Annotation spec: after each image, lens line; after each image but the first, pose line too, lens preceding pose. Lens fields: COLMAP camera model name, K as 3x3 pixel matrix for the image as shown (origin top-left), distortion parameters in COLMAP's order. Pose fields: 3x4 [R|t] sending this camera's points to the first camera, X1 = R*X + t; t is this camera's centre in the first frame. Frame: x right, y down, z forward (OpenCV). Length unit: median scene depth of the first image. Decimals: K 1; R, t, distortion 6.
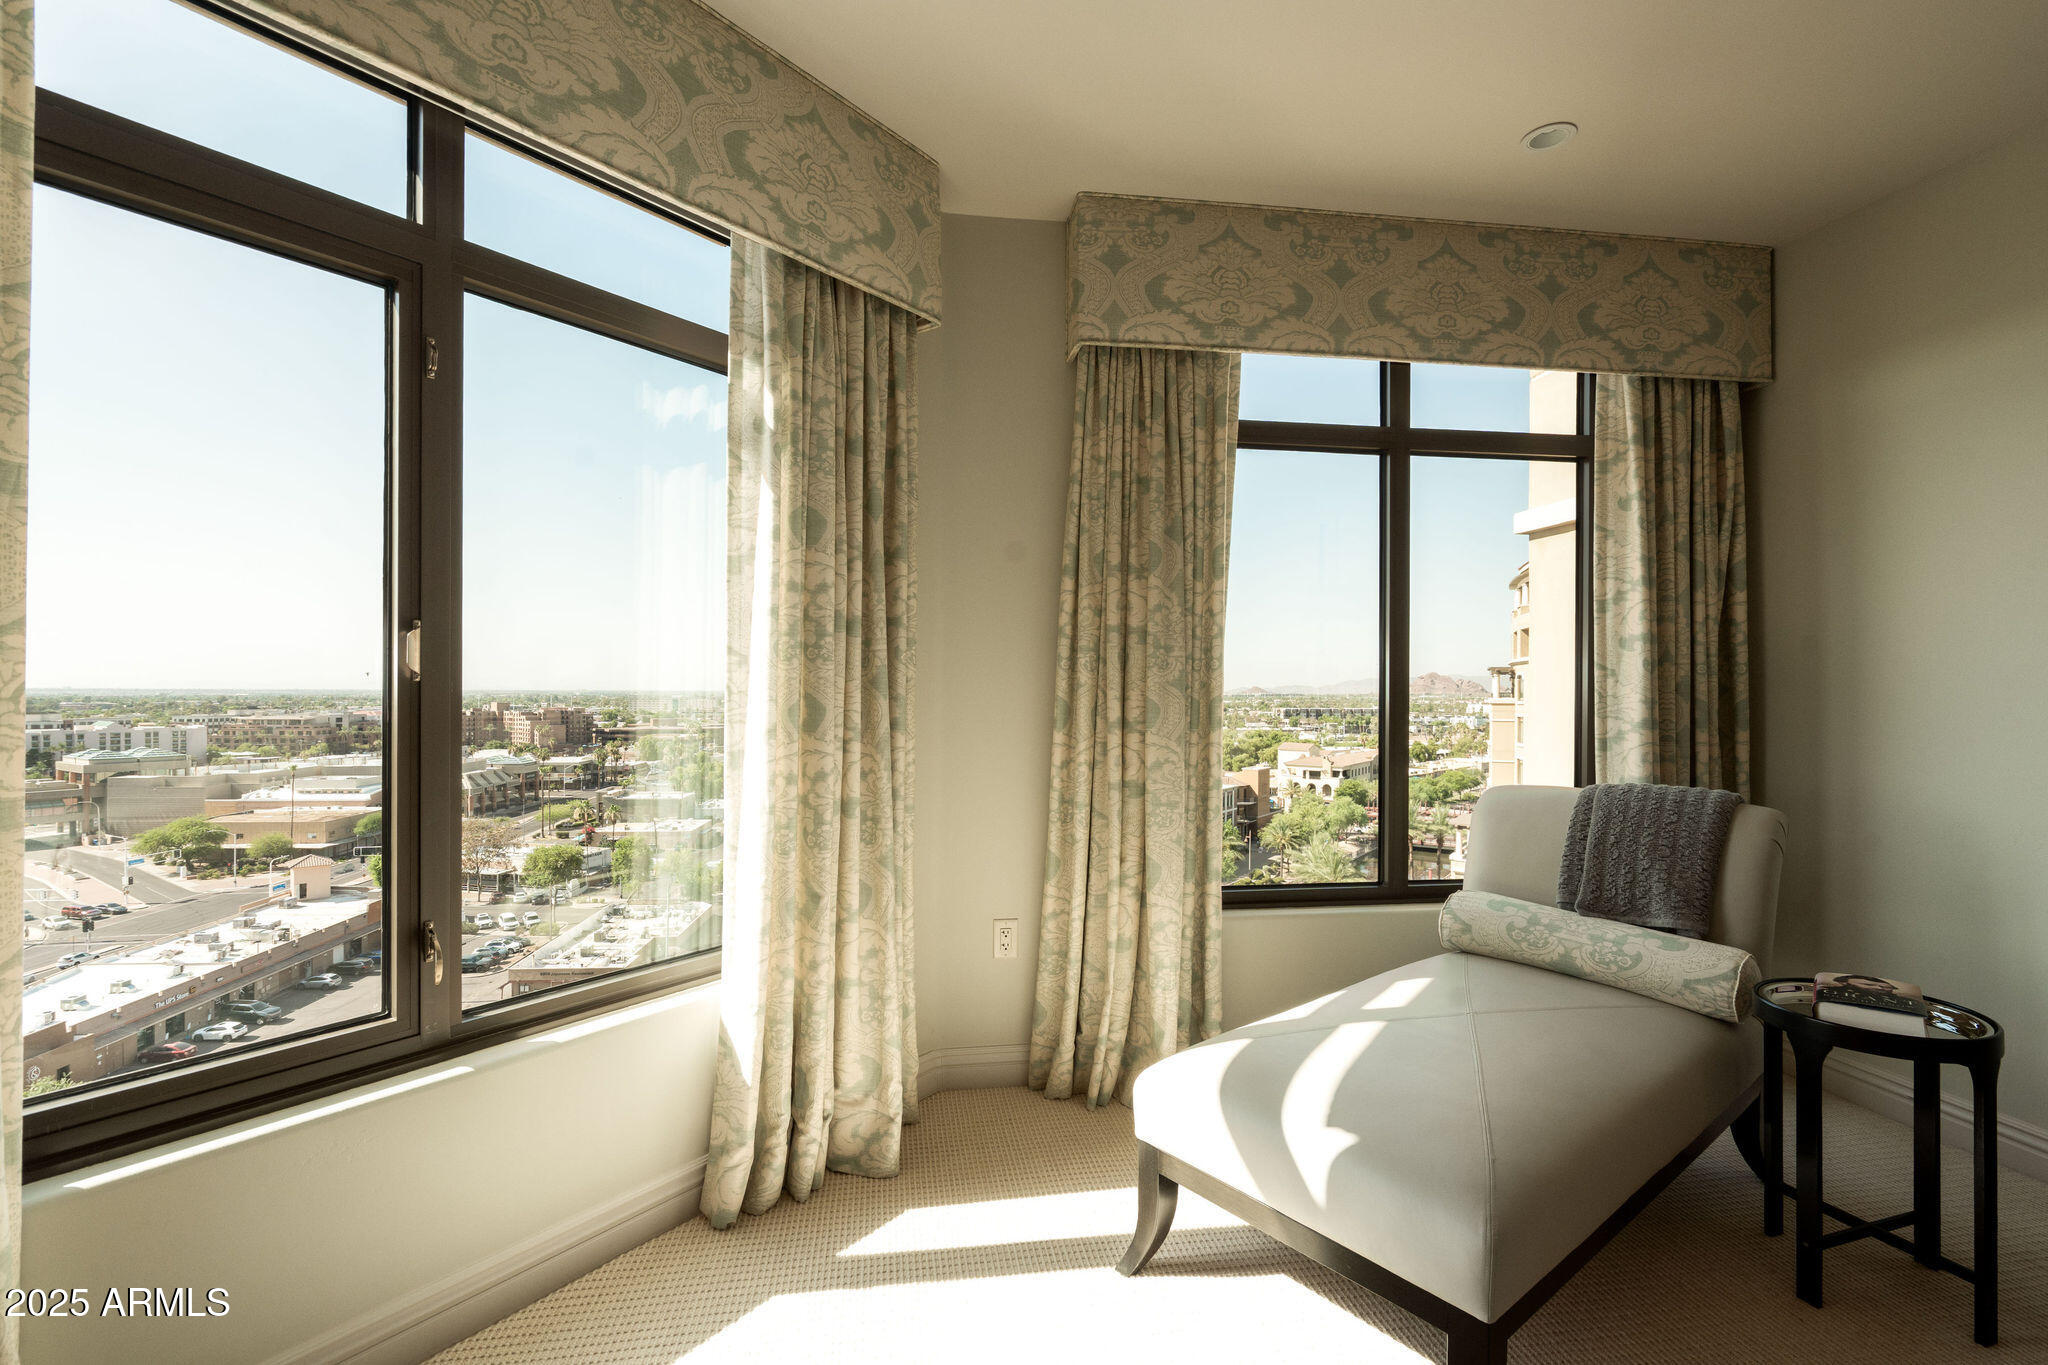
lens RADIAL K [[926.4, 0, 1011.9], [0, 926.4, 688.3], [0, 0, 1]] dist [-0.007860, 0.002644]
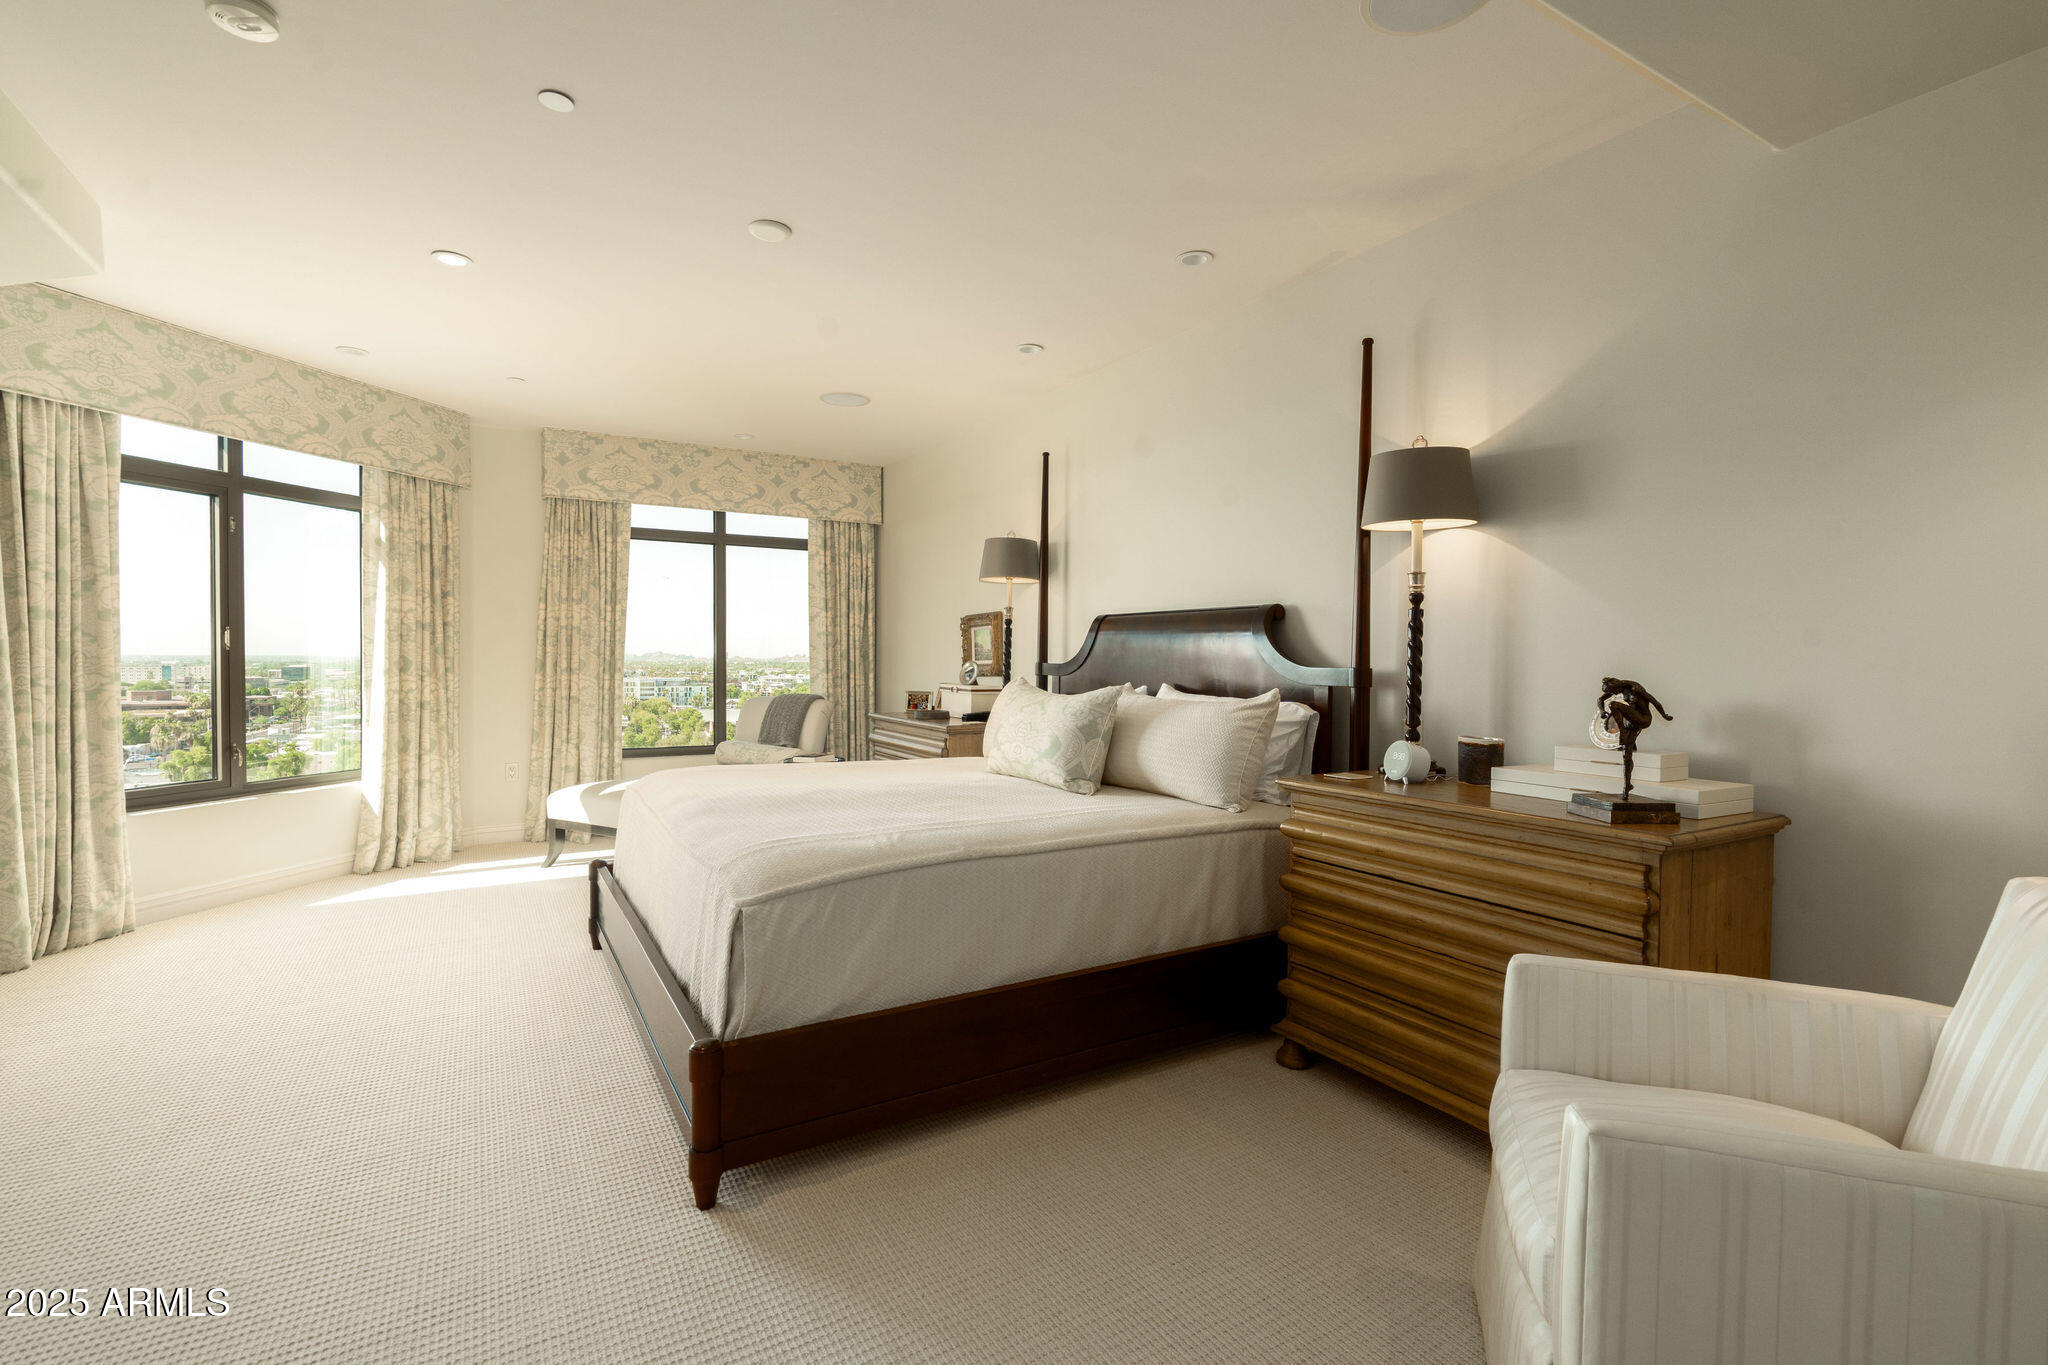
lens RADIAL K [[926.4, 0, 1018.4], [0, 926.4, 678.0], [0, 0, 1]] dist [-0.007860, 0.002644]
pose [[0.924197, -0.004835, 0.381885, 0.295683], [-0.005106, 0.999674, 0.025014, -0.003484], [-0.381881, -0.025068, 0.923871, -1.590305]]
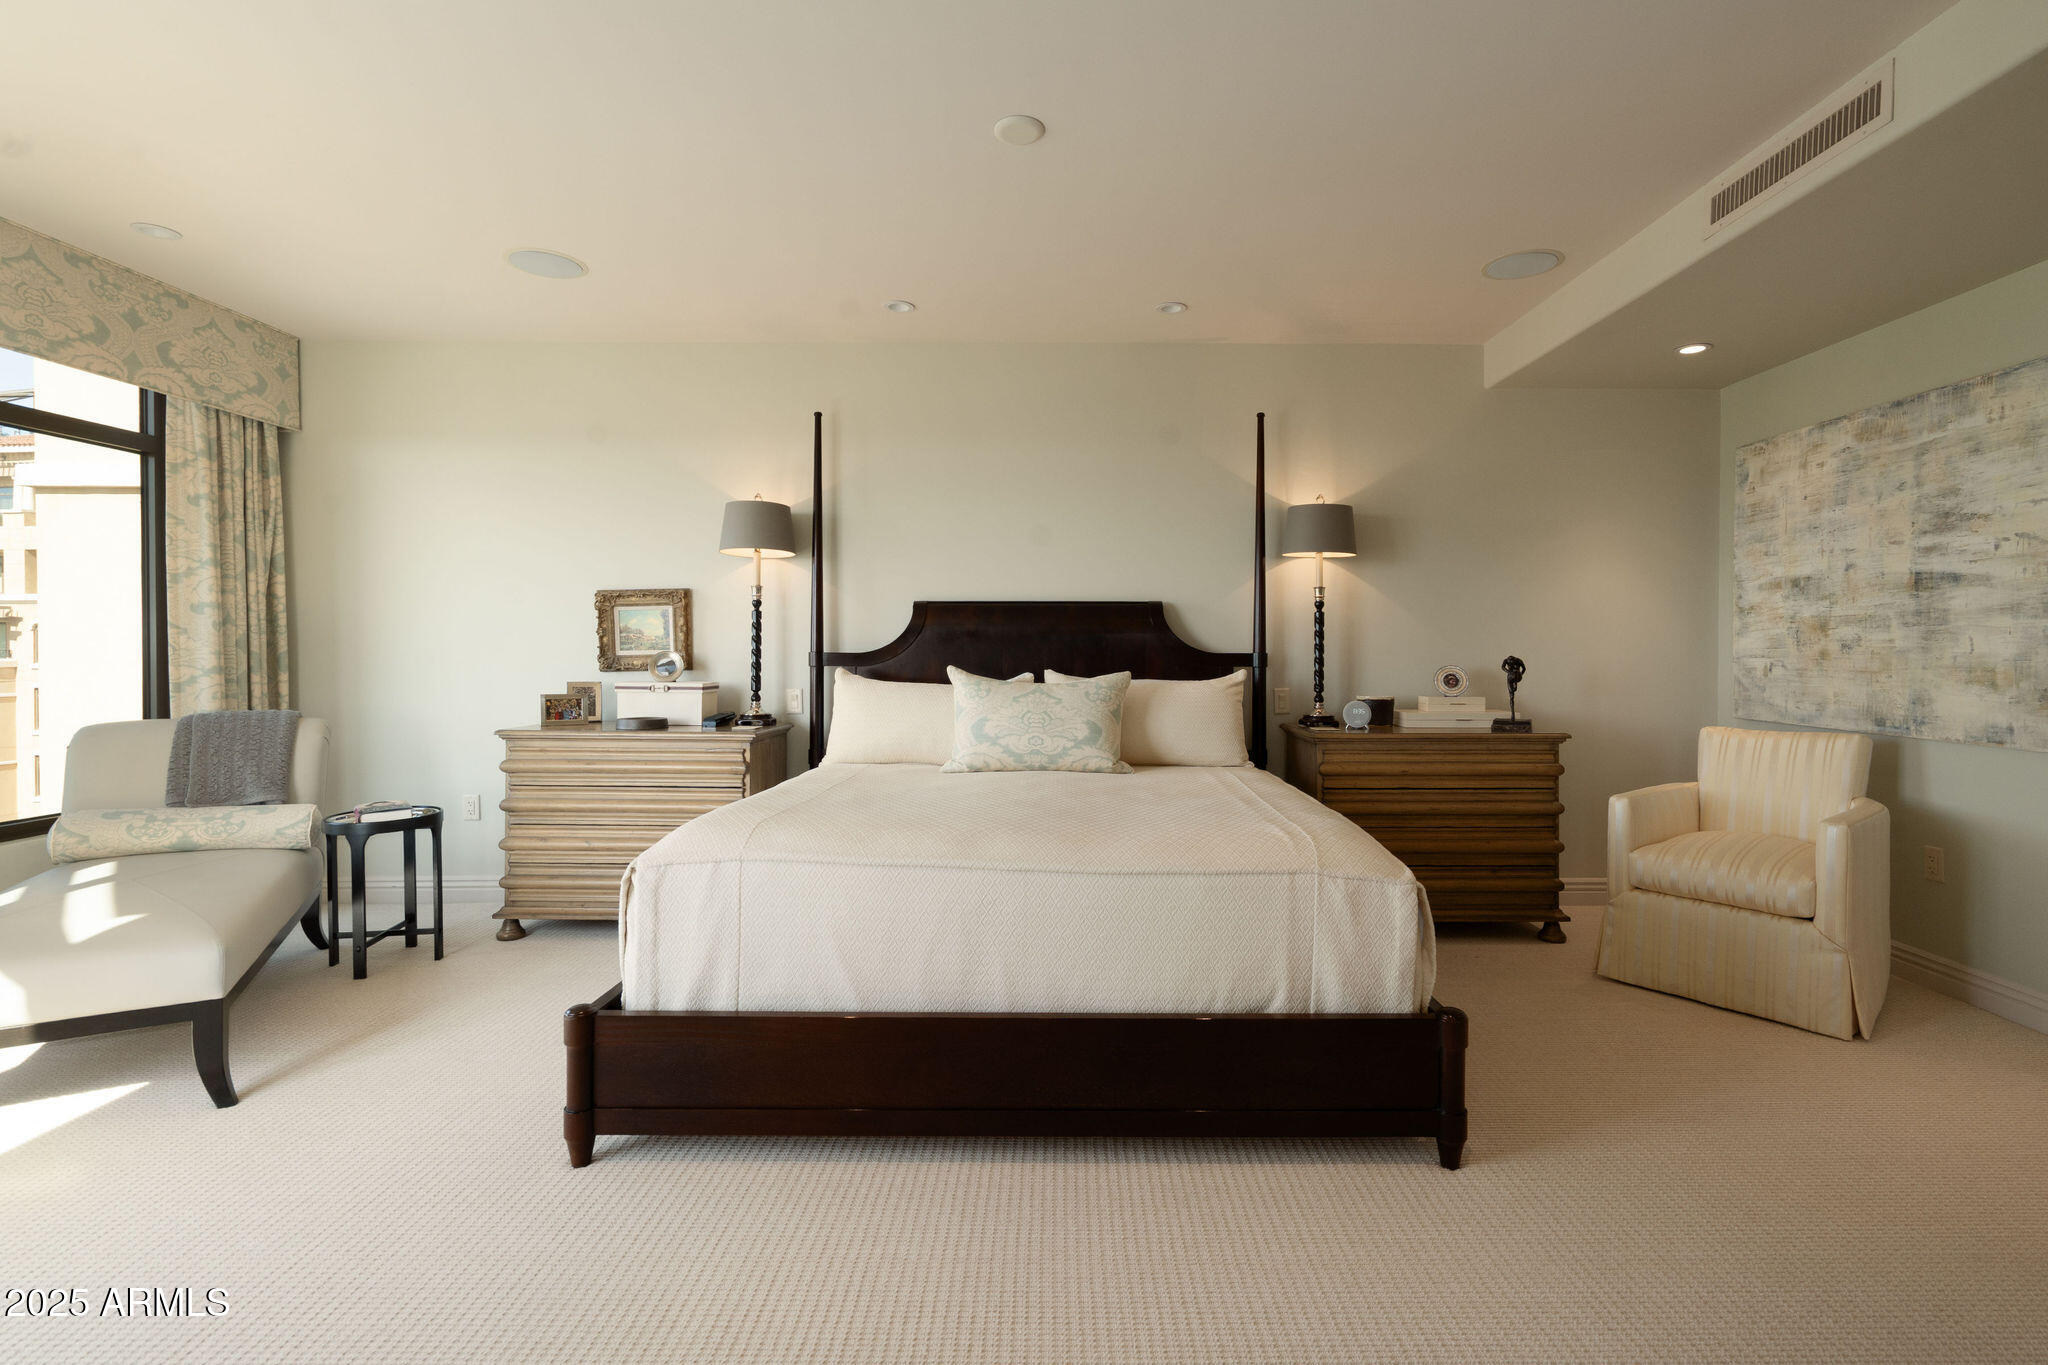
lens RADIAL K [[926.4, 0, 1054.5], [0, 926.4, 666.5], [0, 0, 1]] dist [-0.007860, 0.002644]
pose [[0.137587, -0.024125, 0.990196, -0.554705], [-0.003166, 0.999688, 0.024796, -0.003150], [-0.990485, -0.006547, 0.137468, -0.457312]]
